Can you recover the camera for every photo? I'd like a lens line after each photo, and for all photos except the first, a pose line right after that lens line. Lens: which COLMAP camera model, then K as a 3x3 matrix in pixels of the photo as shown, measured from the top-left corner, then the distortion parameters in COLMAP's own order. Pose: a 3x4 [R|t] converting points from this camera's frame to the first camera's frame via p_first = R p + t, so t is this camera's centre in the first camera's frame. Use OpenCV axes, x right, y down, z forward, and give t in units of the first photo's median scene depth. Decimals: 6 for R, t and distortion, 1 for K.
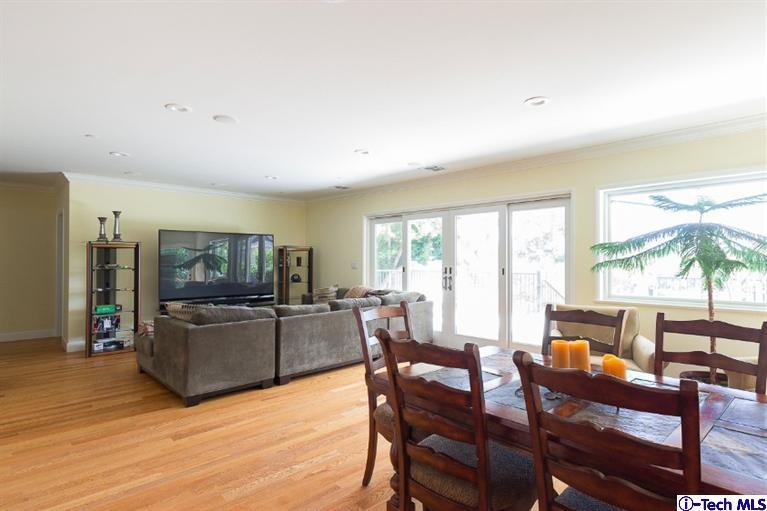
lens RADIAL K [[420.5, 0, 381.0], [0, 420.5, 254.9], [0, 0, 1]] dist [0.020860, 0.000443]
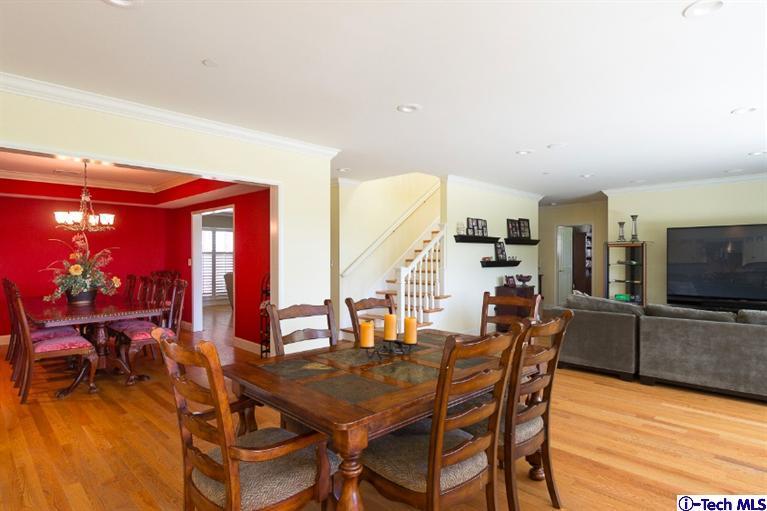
lens RADIAL K [[420.5, 0, 378.9], [0, 420.5, 258.5], [0, 0, 1]] dist [0.020860, 0.000443]
pose [[0.034146, 0.004292, -0.999408, 0.699473], [0.011840, 0.999919, 0.004699, 0.003251], [0.999347, -0.011994, 0.034092, 0.338703]]
